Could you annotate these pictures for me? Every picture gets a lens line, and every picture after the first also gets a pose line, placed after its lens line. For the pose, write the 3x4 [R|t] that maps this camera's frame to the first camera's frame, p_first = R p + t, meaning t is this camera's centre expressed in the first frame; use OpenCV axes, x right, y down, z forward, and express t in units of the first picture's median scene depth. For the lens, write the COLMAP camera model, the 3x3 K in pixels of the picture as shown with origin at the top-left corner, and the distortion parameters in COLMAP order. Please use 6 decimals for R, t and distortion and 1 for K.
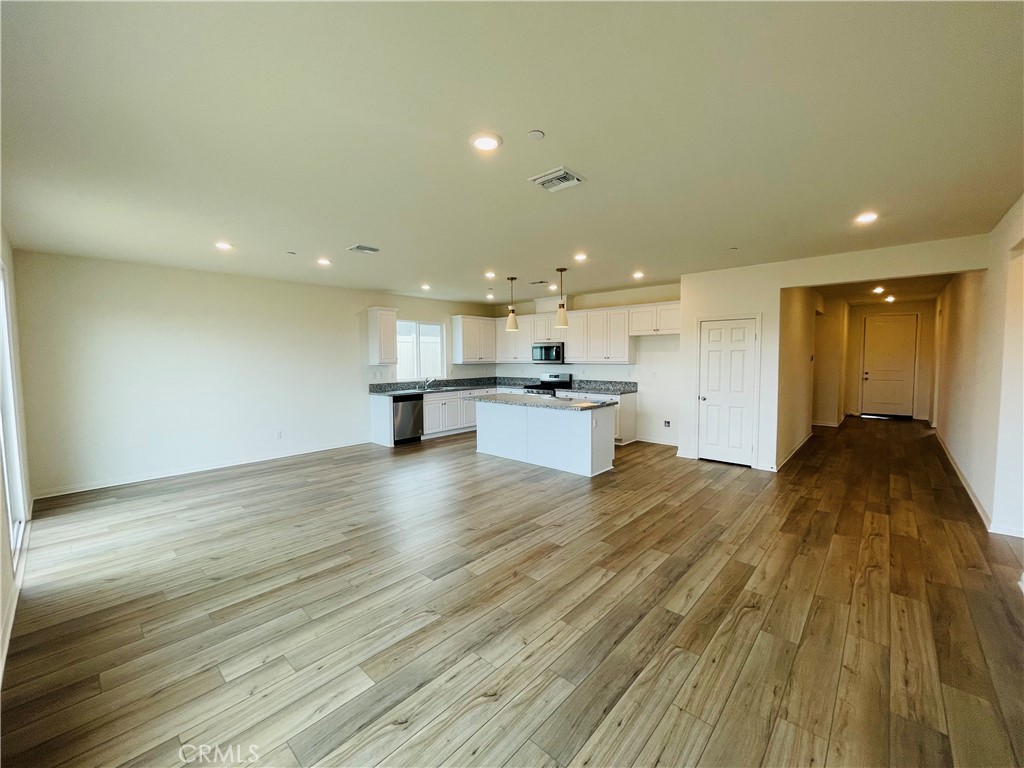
lens RADIAL K [[412.8, 0, 513.7], [0, 412.8, 380.5], [0, 0, 1]] dist [-0.001332, -0.000321]
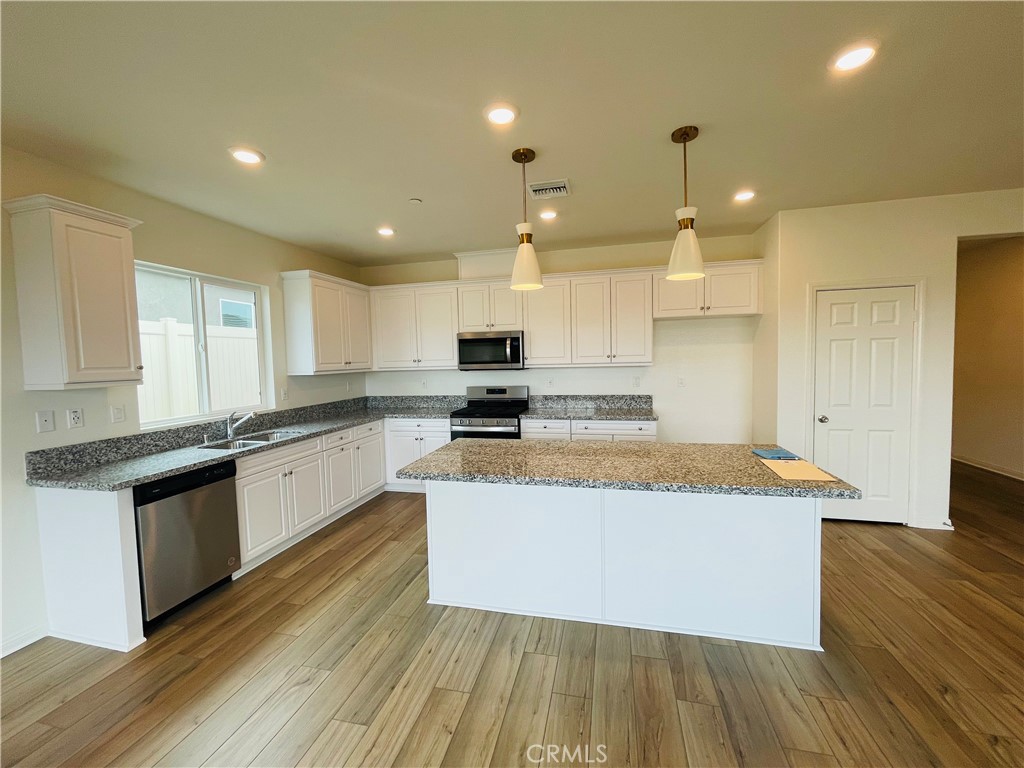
lens RADIAL K [[412.8, 0, 513.7], [0, 412.8, 380.5], [0, 0, 1]] dist [-0.001332, -0.000321]
pose [[0.876016, -0.041364, 0.480506, -0.222436], [0.047210, 0.998885, -0.000081, -0.034305], [-0.479966, 0.022756, 0.876992, 0.697786]]
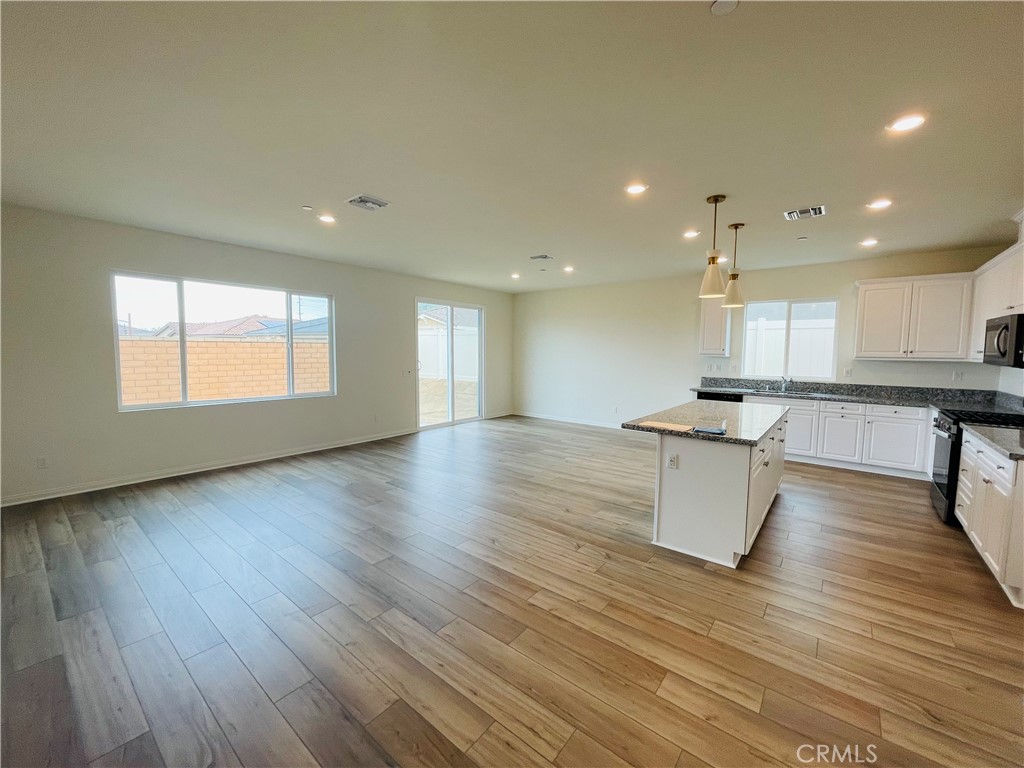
lens RADIAL K [[412.8, 0, 513.7], [0, 412.8, 380.5], [0, 0, 1]] dist [-0.001332, -0.000321]
pose [[0.061000, 0.084050, -0.994593, 0.673215], [-0.068075, 0.994478, 0.079865, -0.035358], [0.995814, 0.062835, 0.066385, 0.655198]]
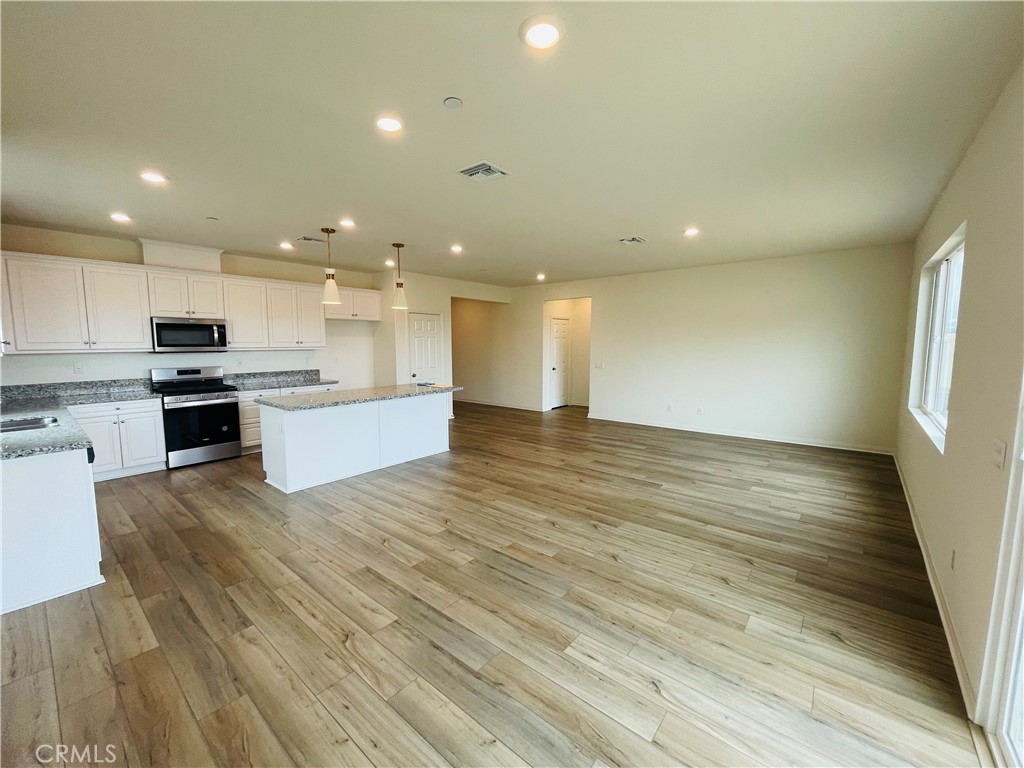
lens RADIAL K [[412.8, 0, 513.7], [0, 412.8, 380.5], [0, 0, 1]] dist [-0.001332, -0.000321]
pose [[-0.047783, -0.086056, 0.995144, -0.795519], [0.059396, 0.994274, 0.088833, -0.034205], [-0.997090, 0.063352, -0.042398, 0.764048]]
